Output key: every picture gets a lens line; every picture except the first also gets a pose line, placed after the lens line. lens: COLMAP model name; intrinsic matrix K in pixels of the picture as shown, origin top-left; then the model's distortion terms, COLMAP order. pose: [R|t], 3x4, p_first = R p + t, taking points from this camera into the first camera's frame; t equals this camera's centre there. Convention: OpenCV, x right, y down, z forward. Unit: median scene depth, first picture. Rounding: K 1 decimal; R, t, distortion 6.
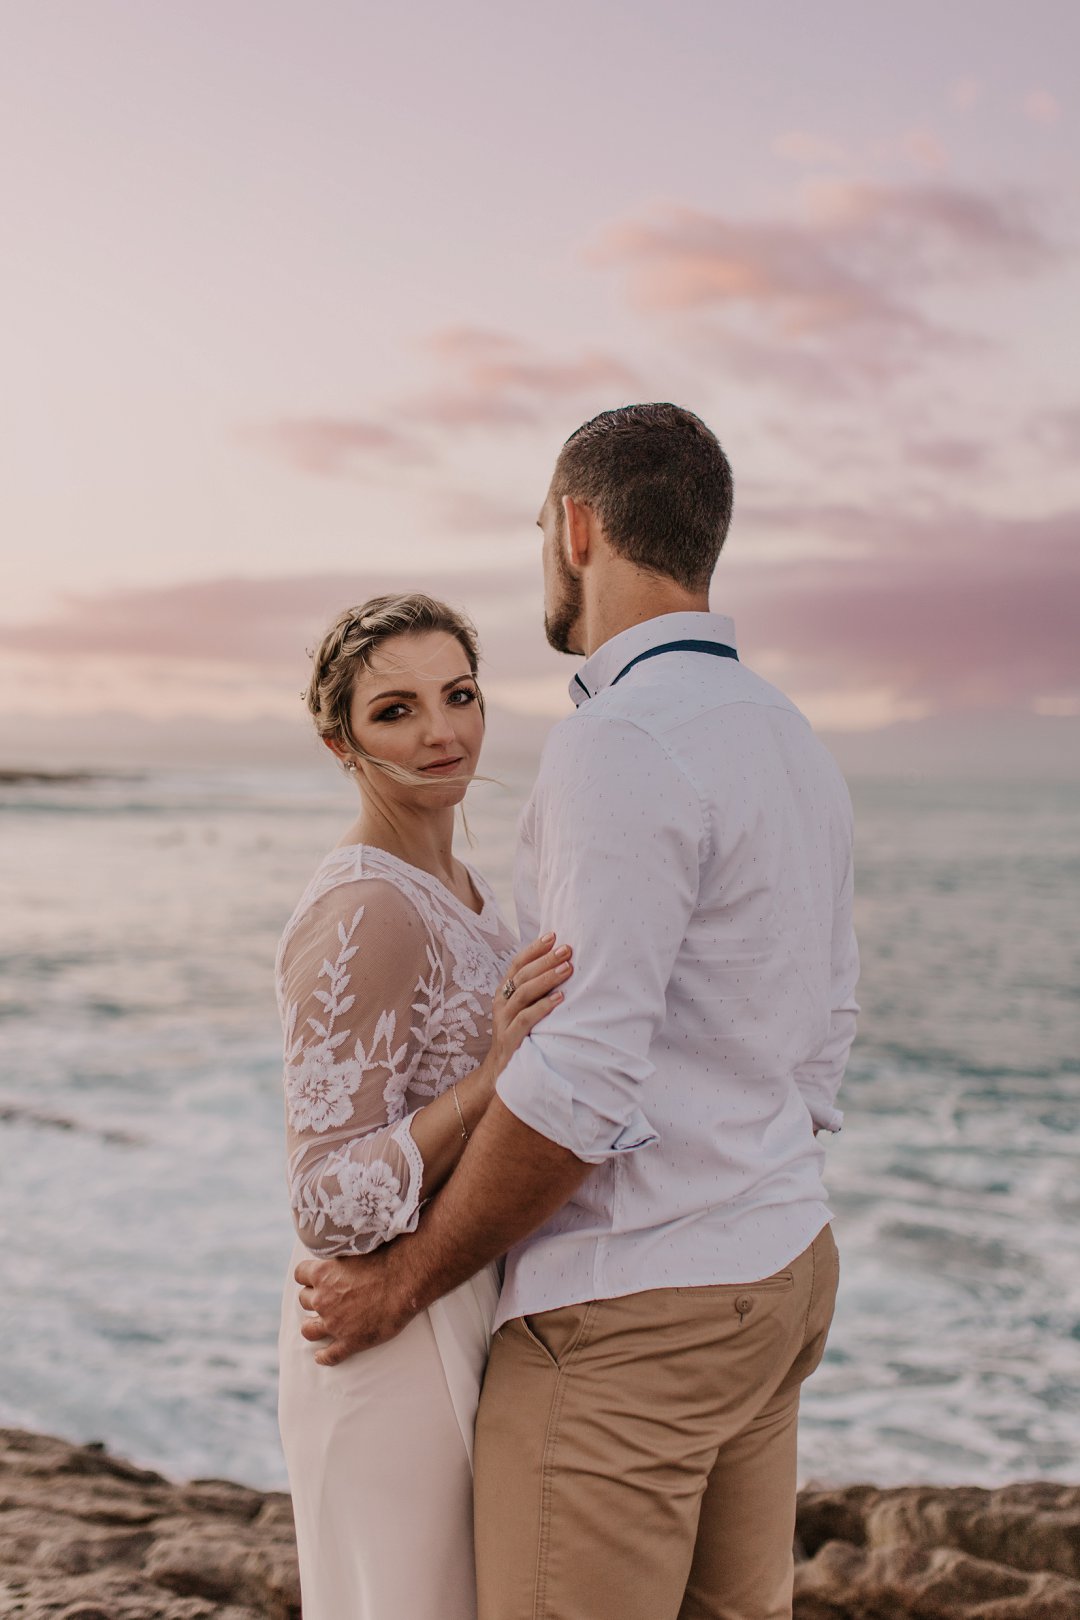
lens RADIAL K [[1917.3, 0, 540.0], [0, 1917.3, 810.0], [0, 0, 1]] dist [0.069348, 0.035725]
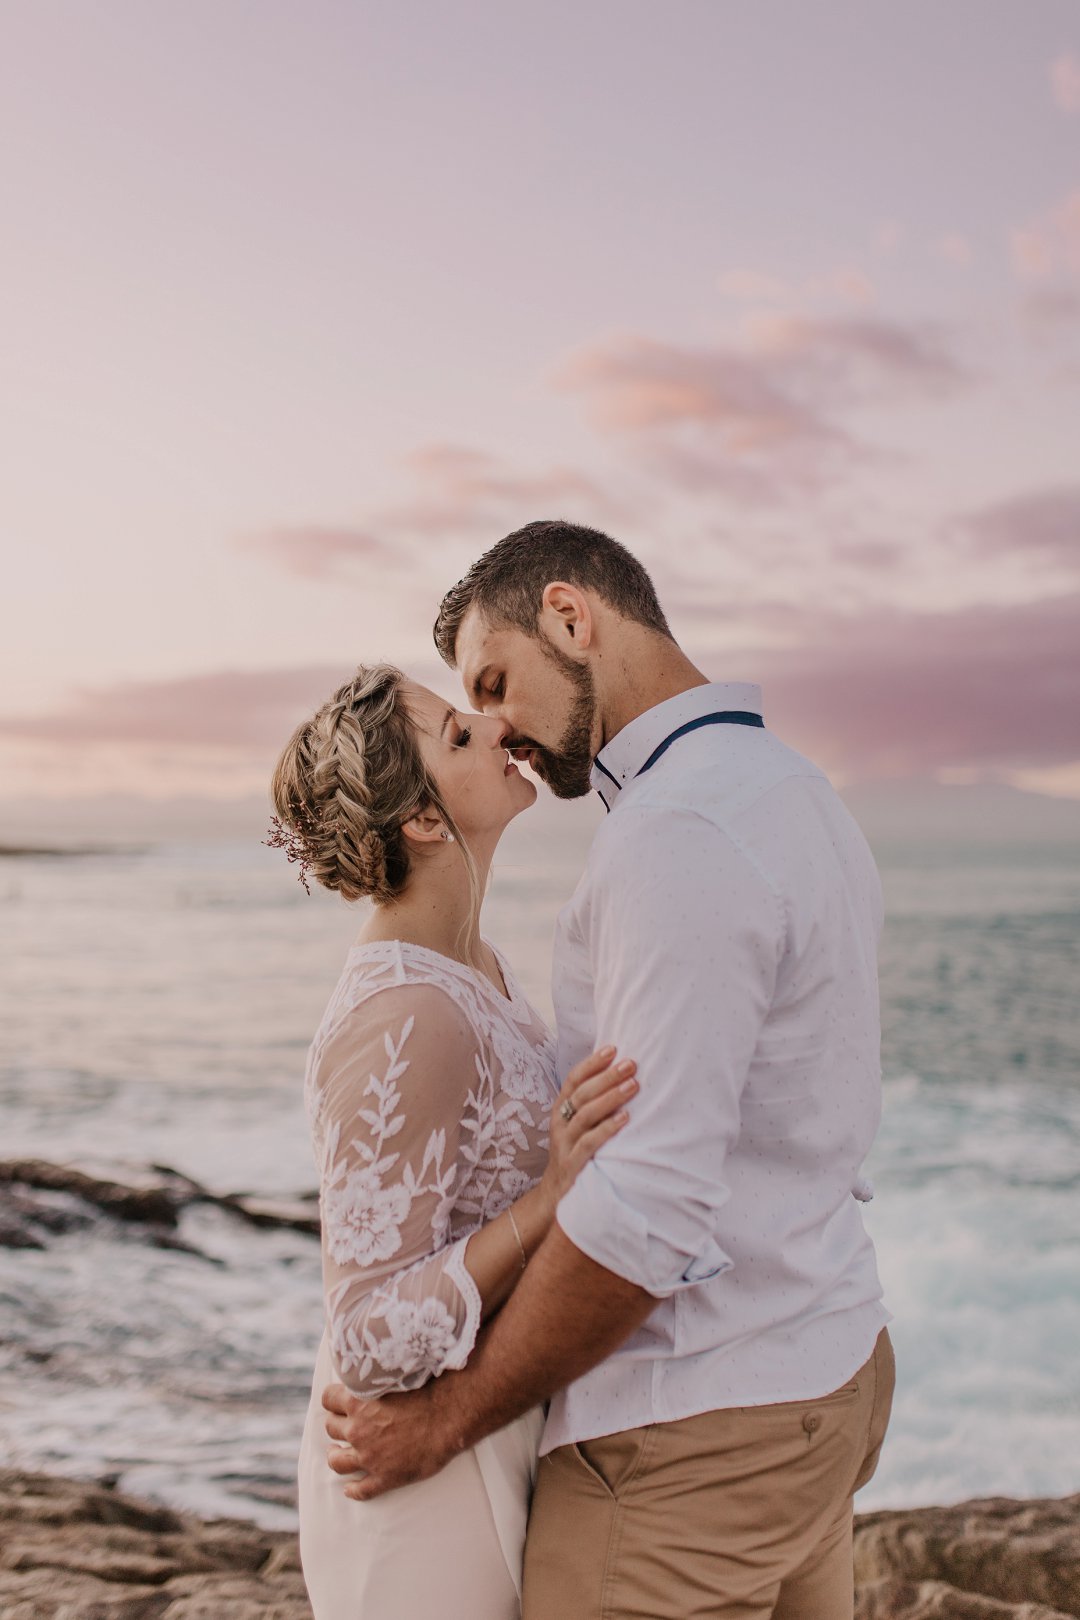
lens RADIAL K [[1643.1, 0, 579.1], [0, 1643.1, 778.3], [0, 0, 1]] dist [0.004440, 0.004747]
pose [[0.998284, -0.014526, 0.056721, -0.049078], [0.017598, 0.998384, -0.054038, -0.018109], [-0.055844, 0.054943, 0.996927, 0.185028]]
